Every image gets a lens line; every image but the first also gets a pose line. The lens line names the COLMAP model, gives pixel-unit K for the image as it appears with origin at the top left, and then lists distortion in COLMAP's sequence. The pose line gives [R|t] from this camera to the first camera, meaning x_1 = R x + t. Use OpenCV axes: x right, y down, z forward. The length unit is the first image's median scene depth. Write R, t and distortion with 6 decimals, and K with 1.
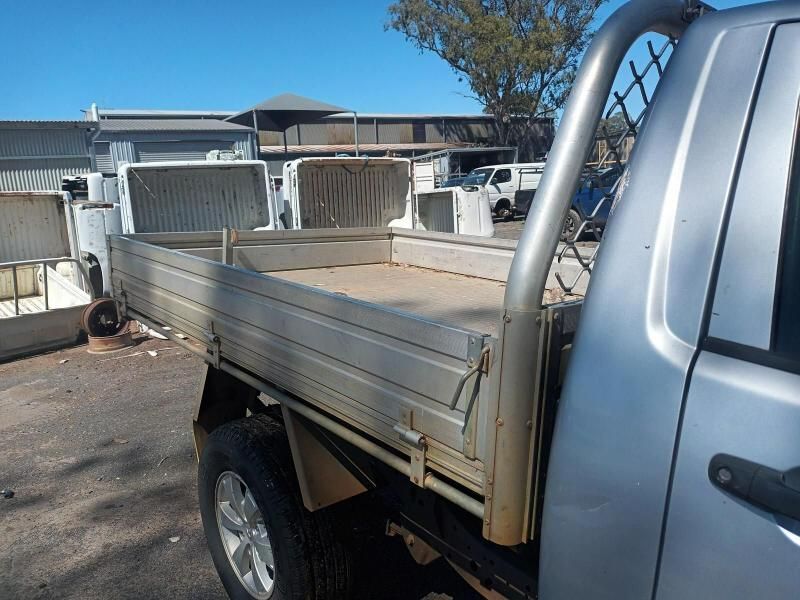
lens RADIAL K [[597.1, 0, 400.0], [0, 597.1, 300.0], [0, 0, 1]] dist [0.040237, -0.047628]
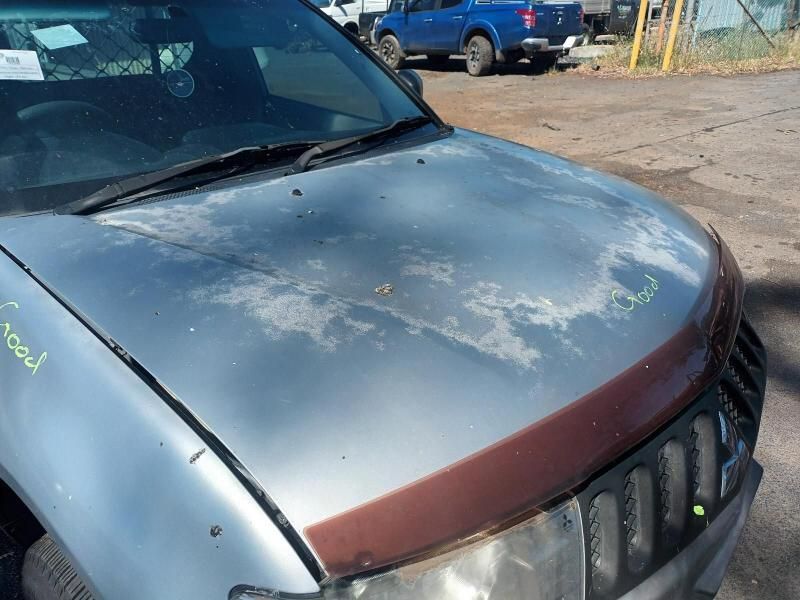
lens RADIAL K [[605.9, 0, 400.0], [0, 605.9, 300.0], [0, 0, 1]] dist [0.027262, -0.046092]
pose [[0.989000, -0.064642, 0.133044, 0.146120], [0.027503, 0.964131, 0.263997, 0.008180], [-0.145337, -0.257434, 0.955304, -0.094837]]
